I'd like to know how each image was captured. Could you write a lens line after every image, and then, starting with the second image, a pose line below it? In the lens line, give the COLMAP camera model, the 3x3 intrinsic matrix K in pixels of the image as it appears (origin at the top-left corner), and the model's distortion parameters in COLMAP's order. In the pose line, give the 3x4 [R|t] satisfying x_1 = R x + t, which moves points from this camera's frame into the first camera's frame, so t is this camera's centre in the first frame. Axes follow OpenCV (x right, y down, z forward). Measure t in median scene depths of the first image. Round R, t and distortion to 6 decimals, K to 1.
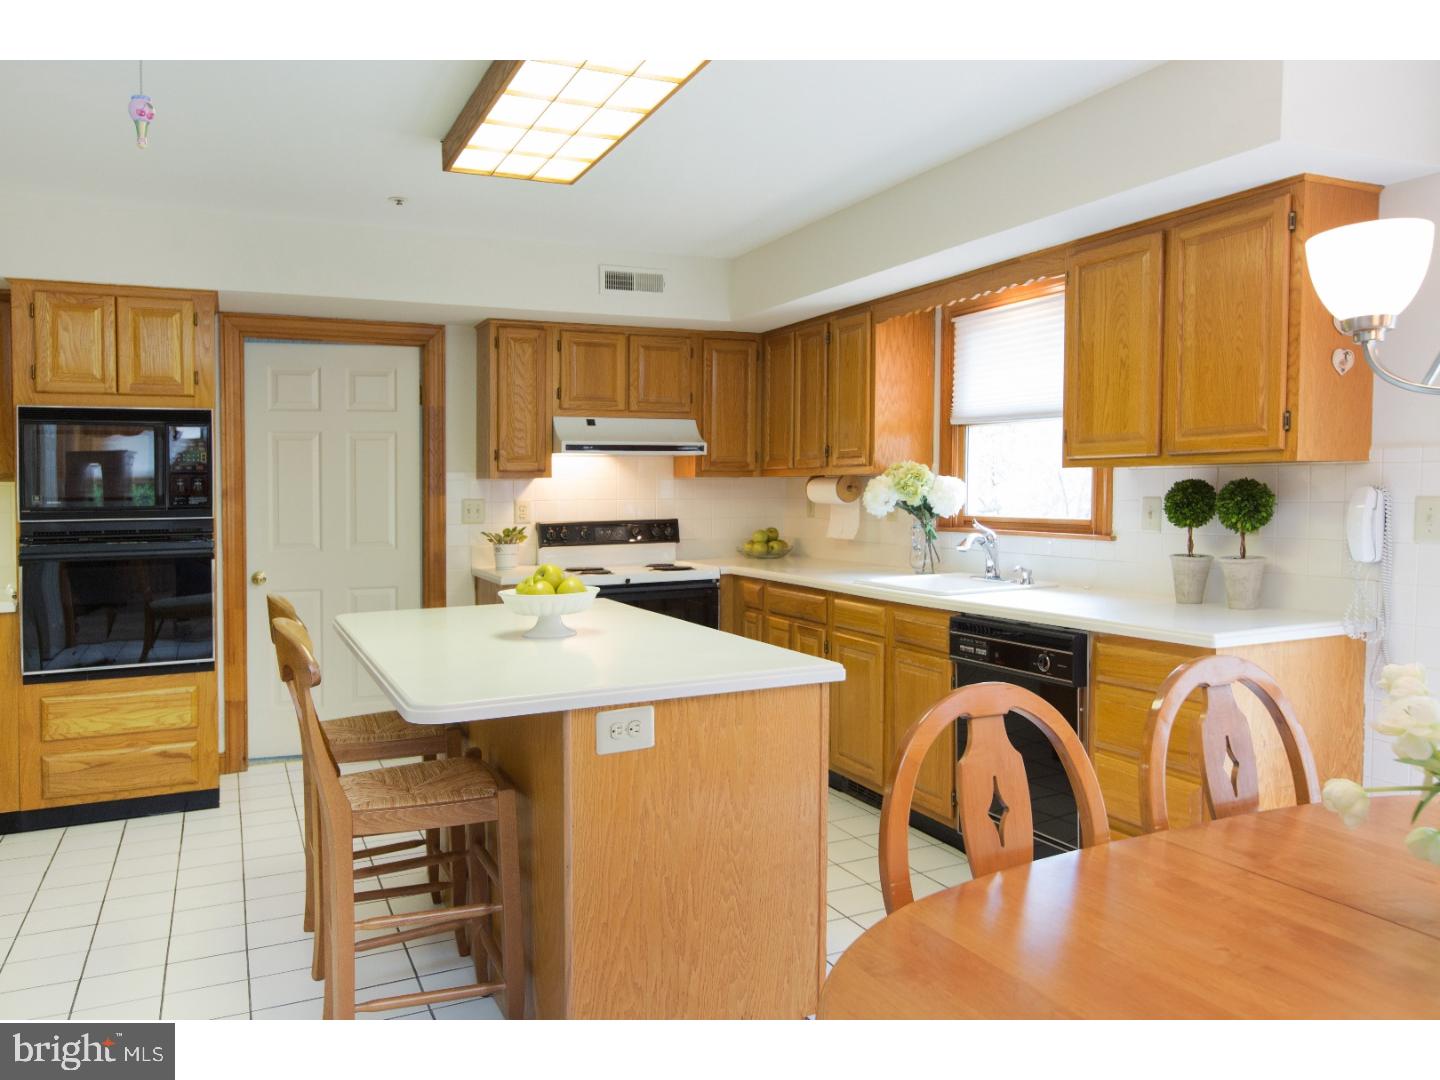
lens RADIAL K [[1062.5, 0, 722.7], [0, 1062.5, 536.8], [0, 0, 1]] dist [0.033319, 0.004437]
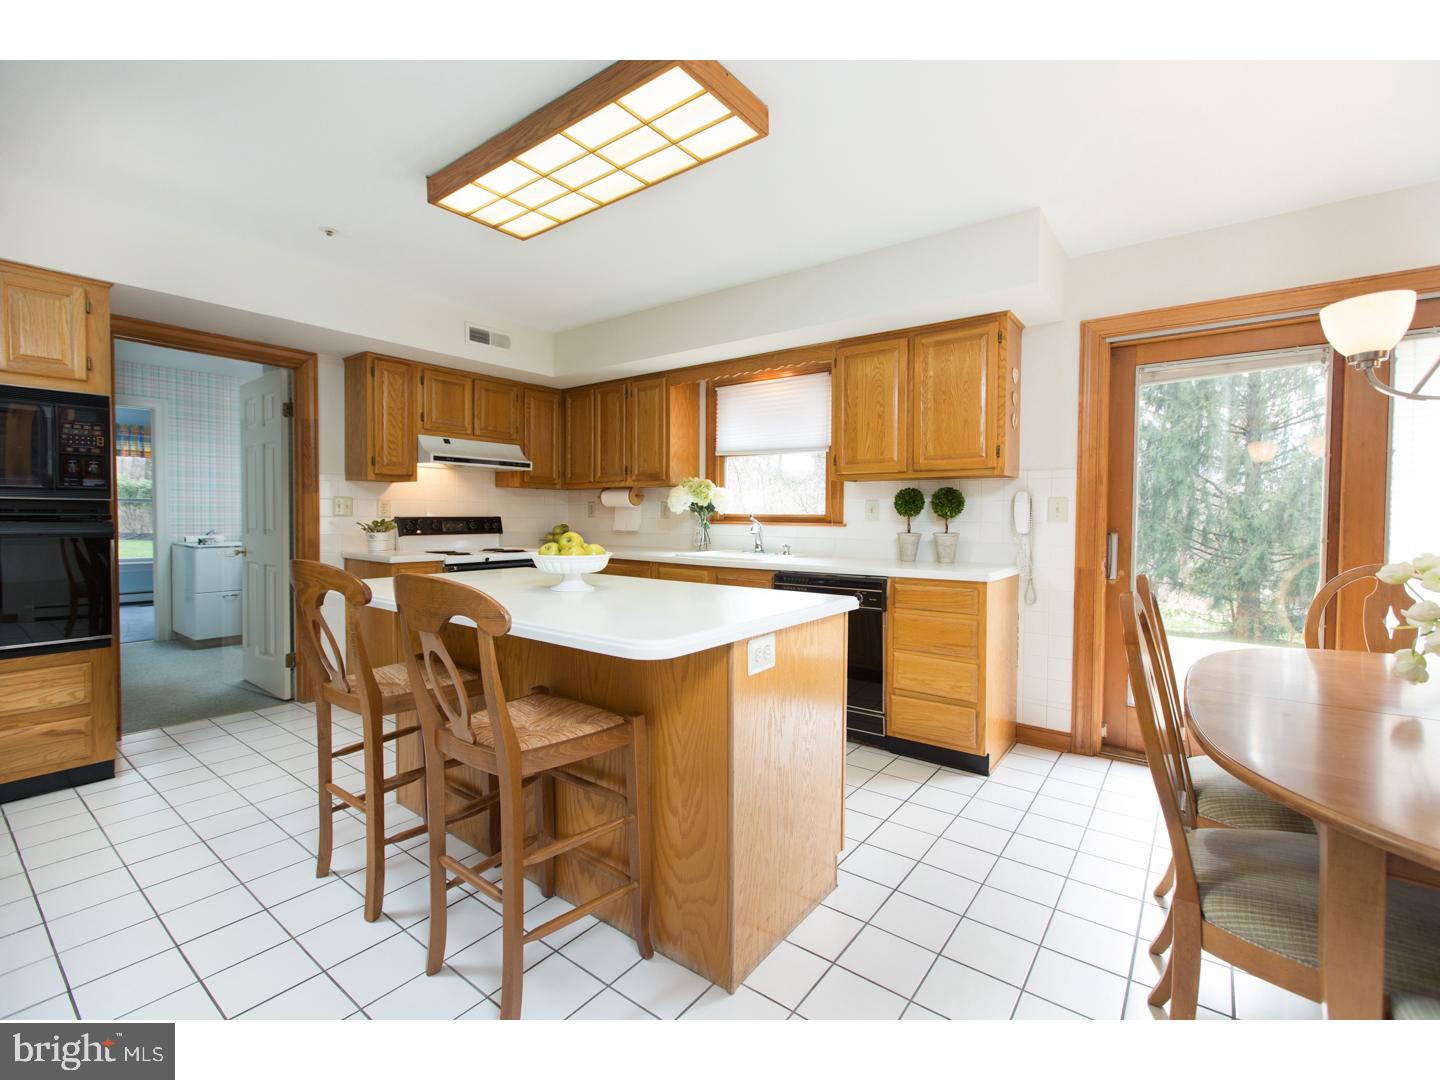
lens RADIAL K [[640.9, 0, 714.3], [0, 640.9, 539.6], [0, 0, 1]] dist [0.014315, 0.000785]
pose [[0.898060, -0.000357, 0.439873, -0.203863], [0.002818, 0.999984, -0.004942, 0.022904], [-0.439864, 0.005678, 0.898046, 0.157113]]
